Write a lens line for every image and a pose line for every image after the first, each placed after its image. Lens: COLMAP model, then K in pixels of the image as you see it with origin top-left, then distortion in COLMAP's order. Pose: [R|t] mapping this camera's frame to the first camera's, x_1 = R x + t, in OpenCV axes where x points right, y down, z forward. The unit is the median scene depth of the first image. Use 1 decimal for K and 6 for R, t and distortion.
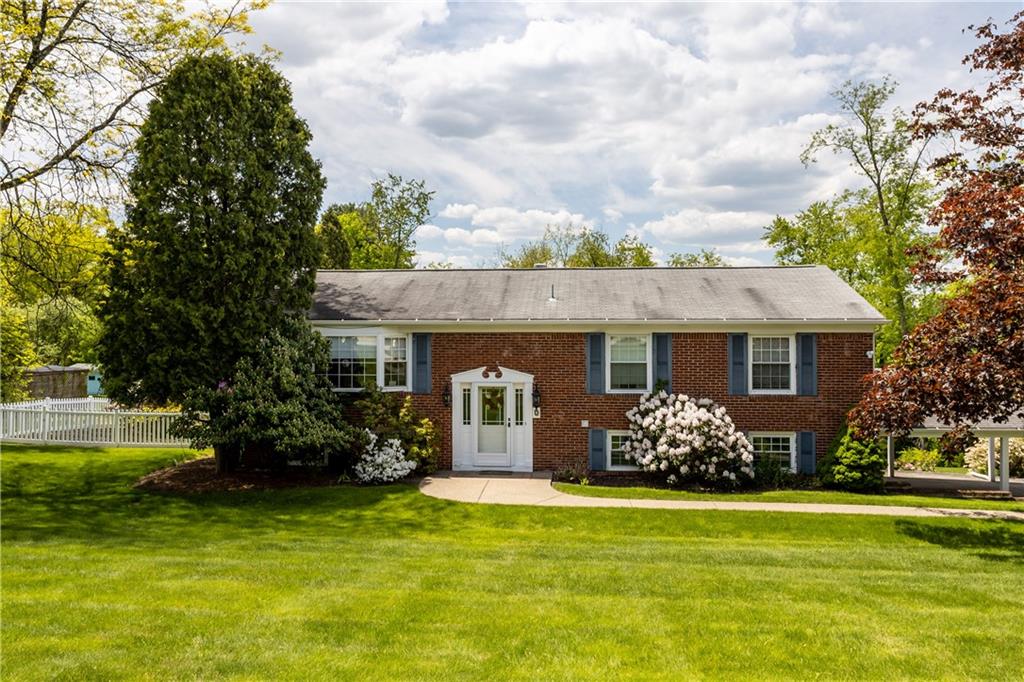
lens RADIAL K [[652.2, 0, 512.0], [0, 652.2, 340.9], [0, 0, 1]] dist [-0.008399, -0.002330]
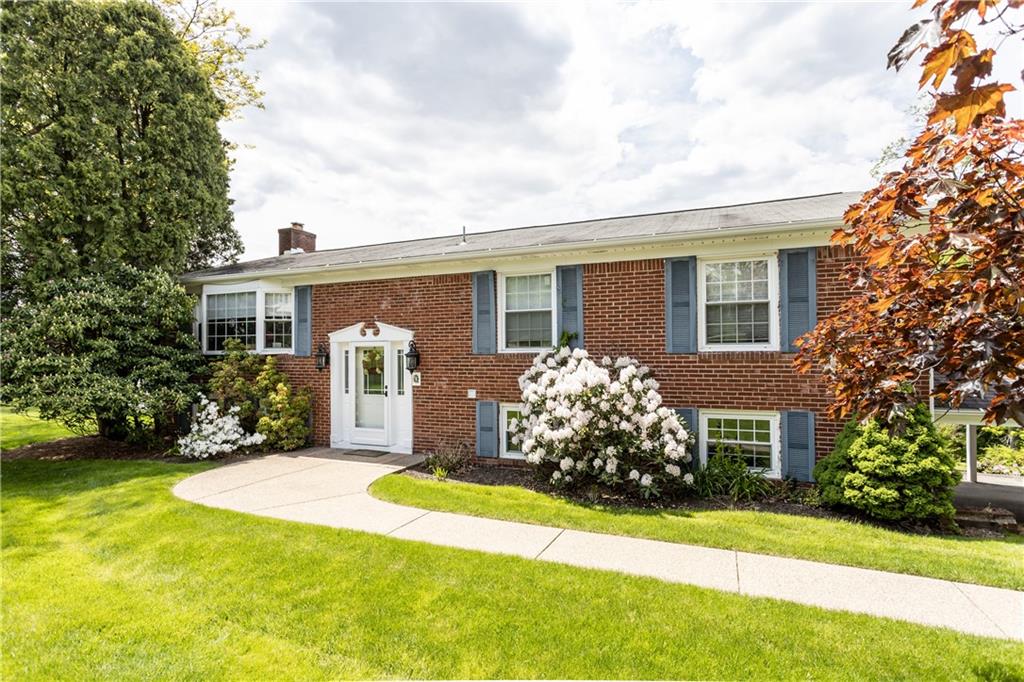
lens RADIAL K [[463.9, 0, 511.9], [0, 463.9, 353.0], [0, 0, 1]] dist [-0.002557, 0.000213]
pose [[0.967280, -0.004998, -0.253661, 0.300306], [0.005065, 0.999987, -0.000389, 0.082508], [0.253660, -0.000909, 0.967293, 0.508032]]
